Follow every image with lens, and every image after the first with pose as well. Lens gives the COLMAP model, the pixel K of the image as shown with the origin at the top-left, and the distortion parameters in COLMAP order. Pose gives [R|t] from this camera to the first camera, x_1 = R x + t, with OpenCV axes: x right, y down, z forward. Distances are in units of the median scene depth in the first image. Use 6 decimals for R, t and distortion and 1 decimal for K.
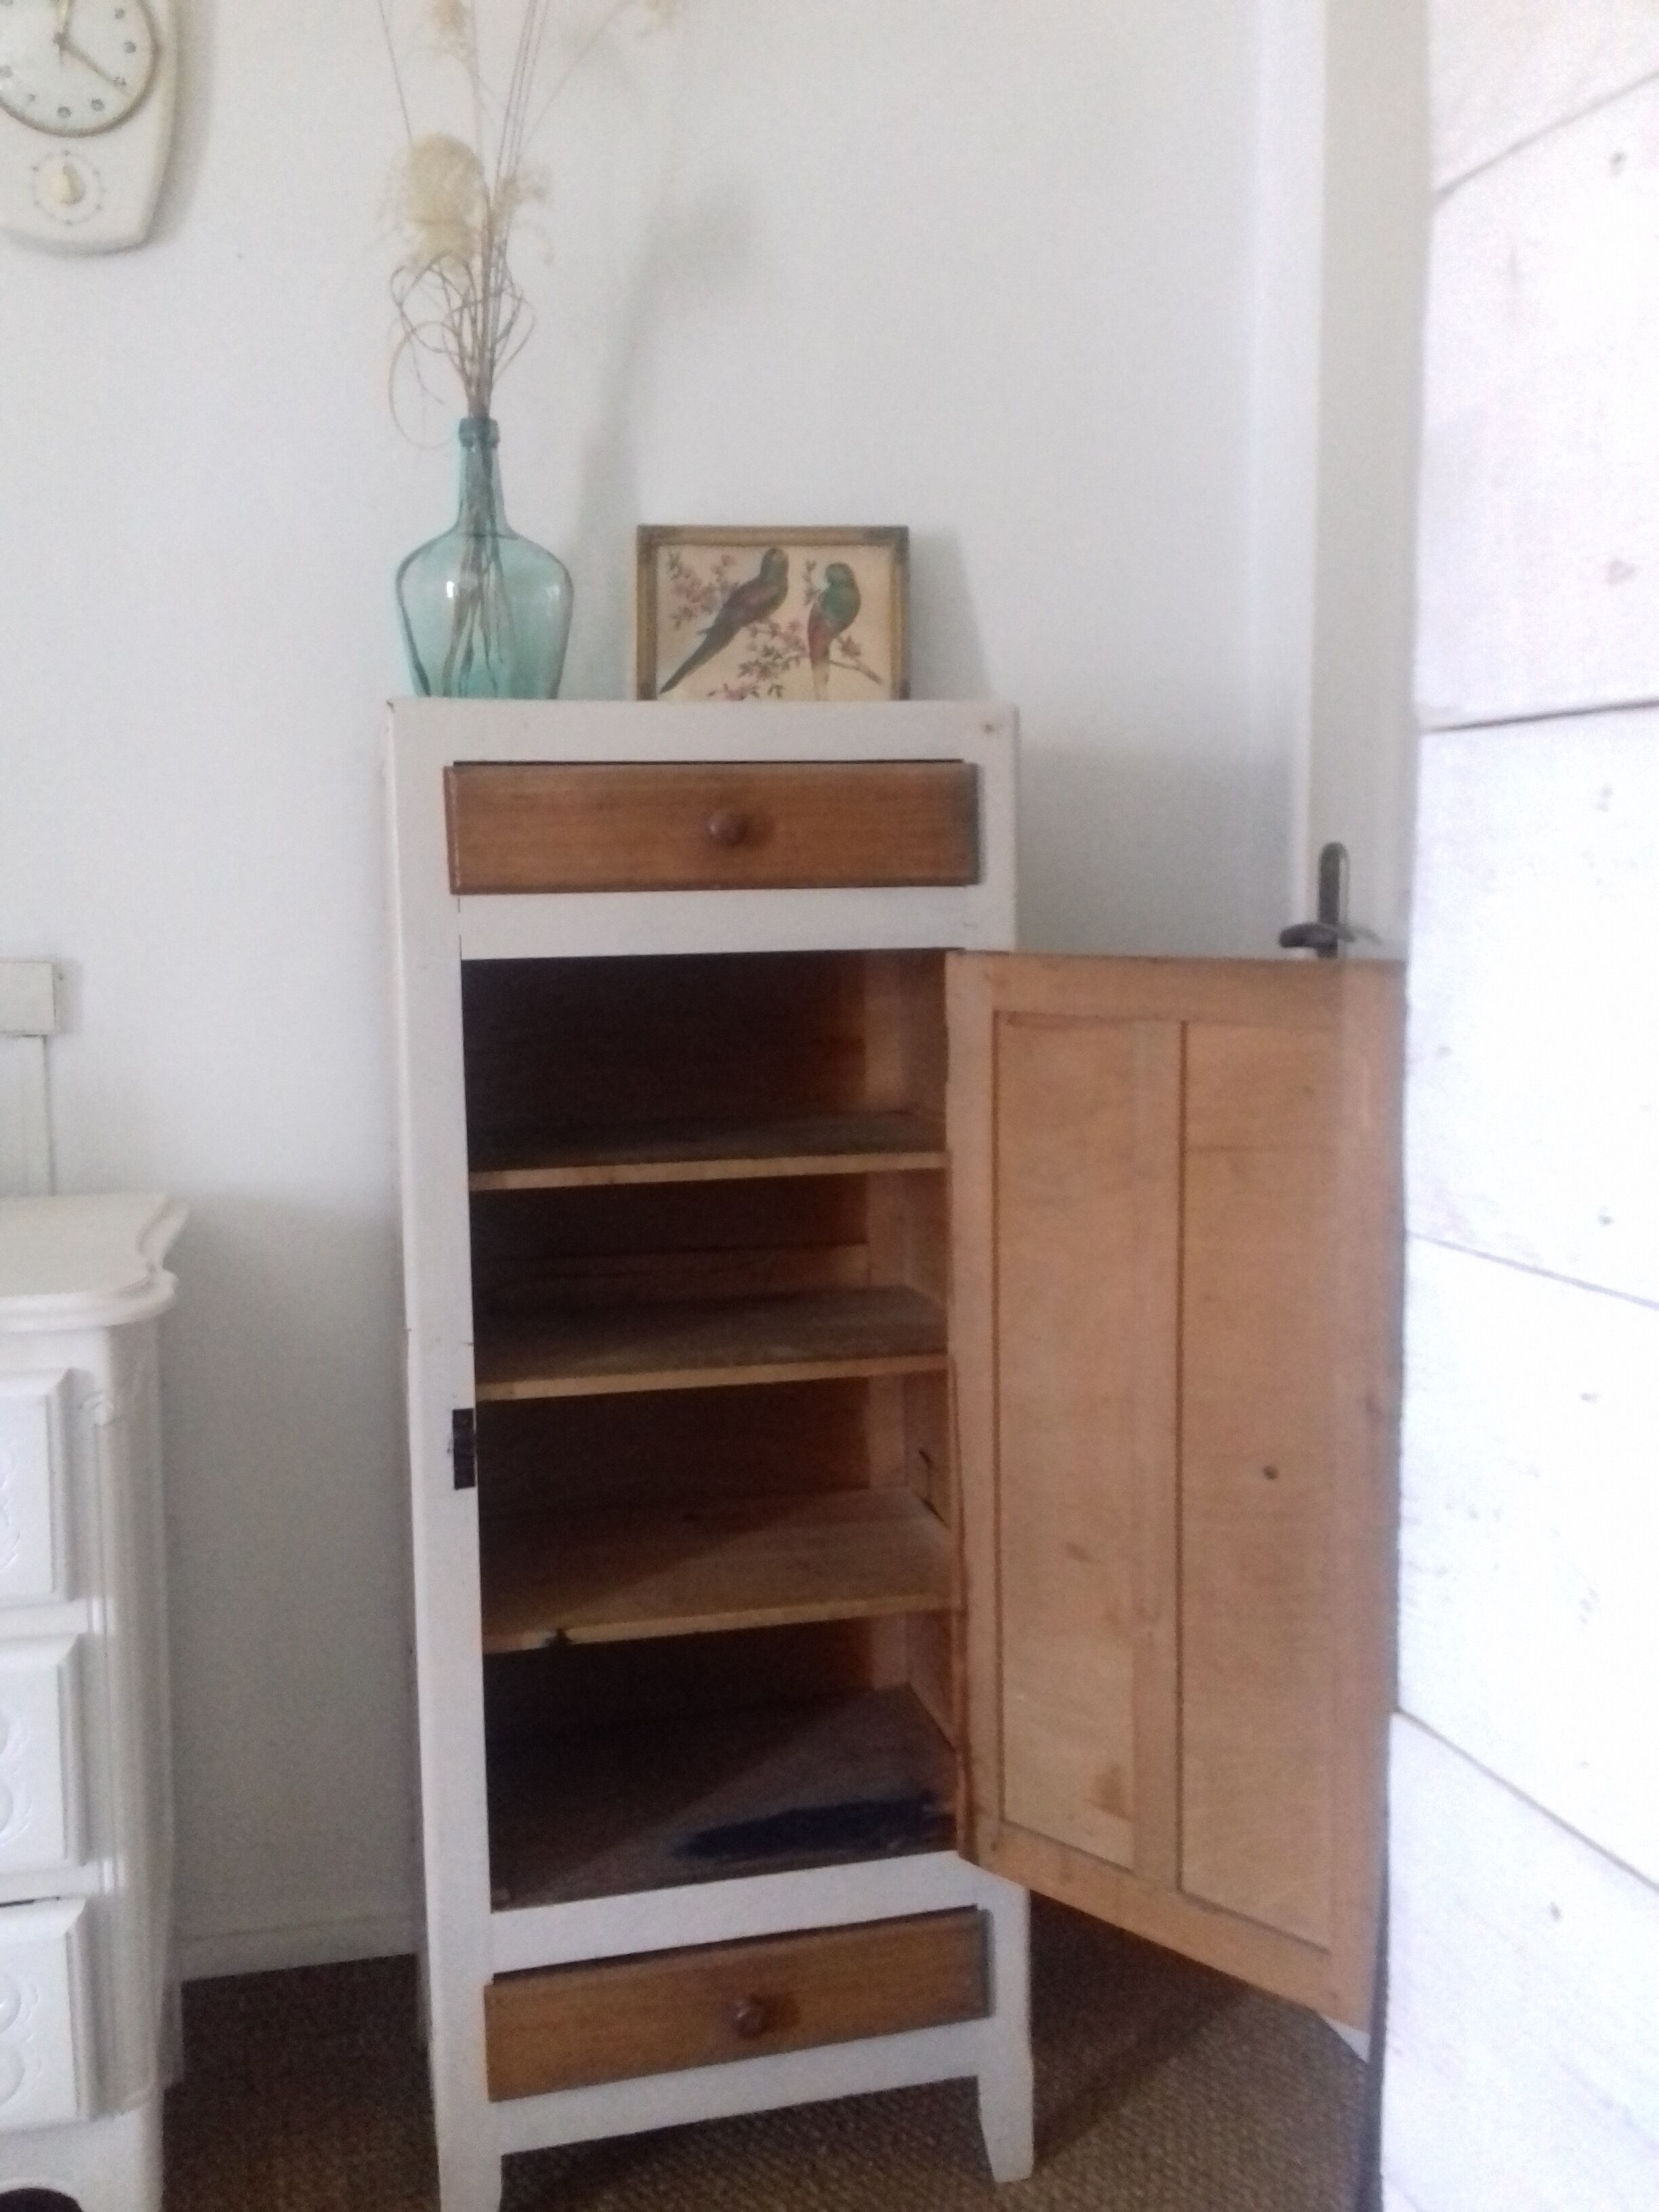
lens RADIAL K [[2122.2, 0, 829.5], [0, 2122.2, 1106.0], [0, 0, 1]] dist [0.016738, -0.023132]
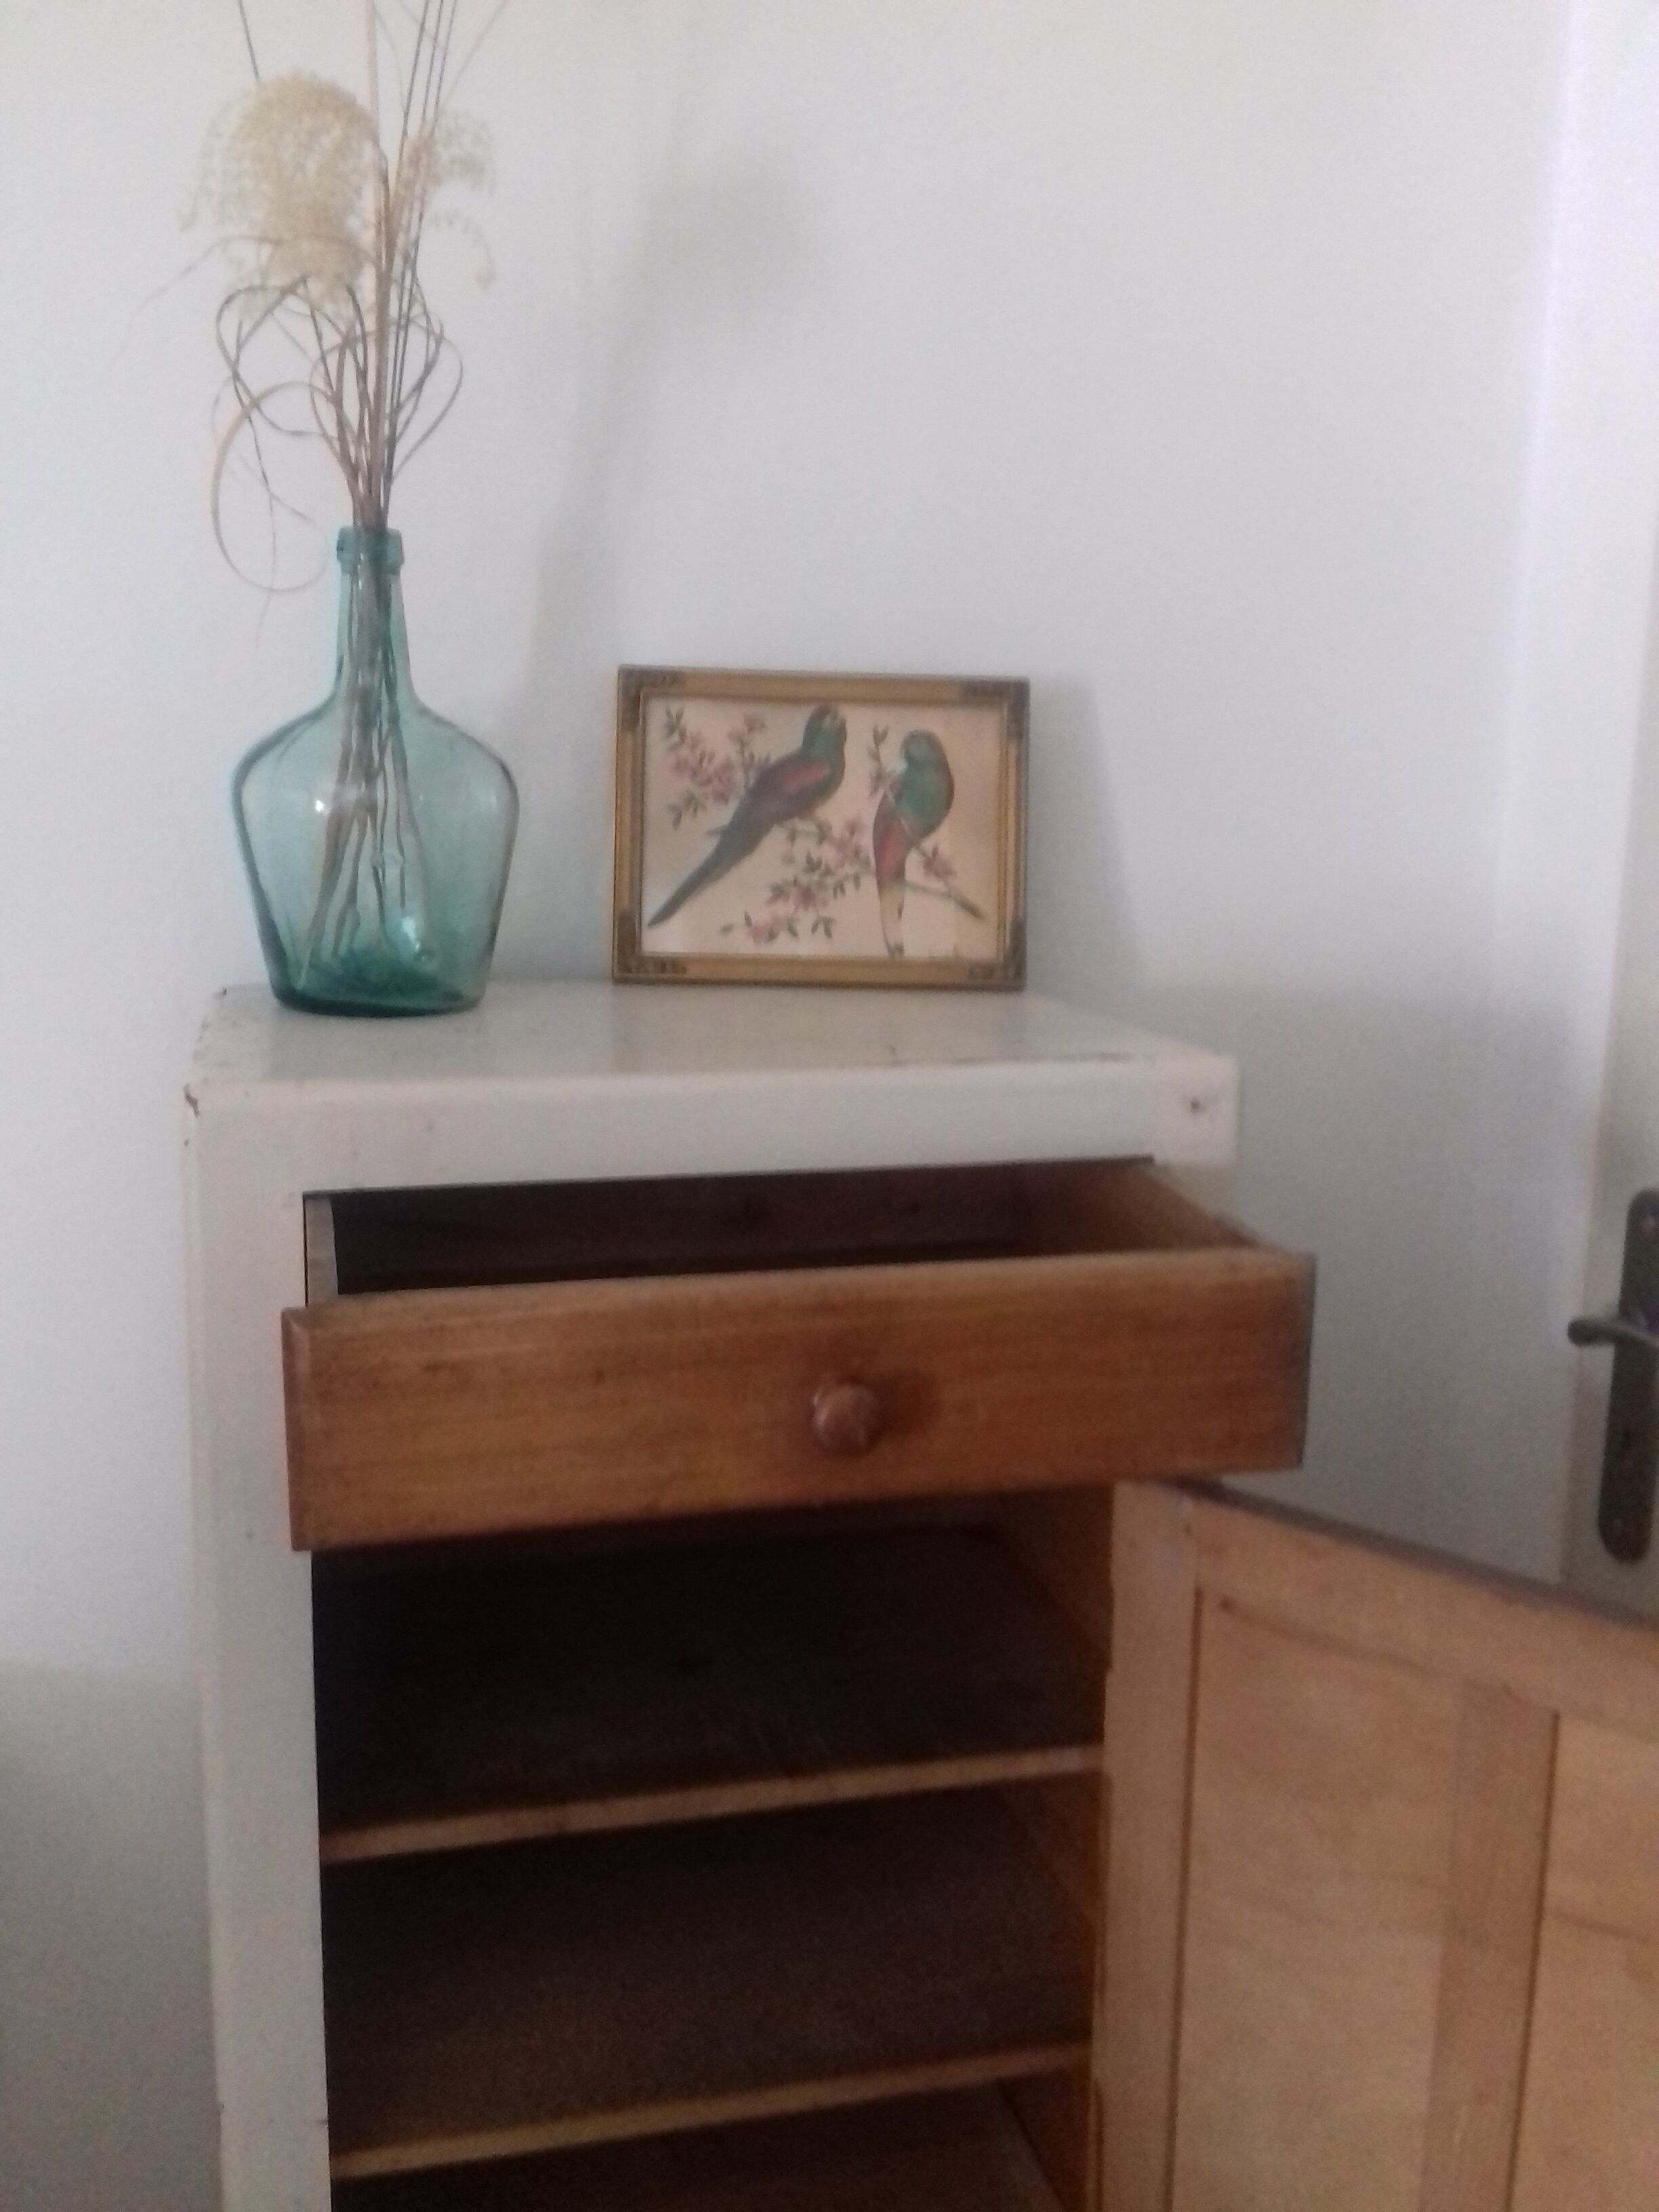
lens RADIAL K [[2122.2, 0, 829.5], [0, 2122.2, 1106.0], [0, 0, 1]] dist [0.016738, -0.023132]
pose [[0.999332, 0.024693, 0.026949, -0.043124], [-0.026489, 0.997303, 0.068450, -0.200750], [-0.025186, -0.069118, 0.997291, 0.364024]]
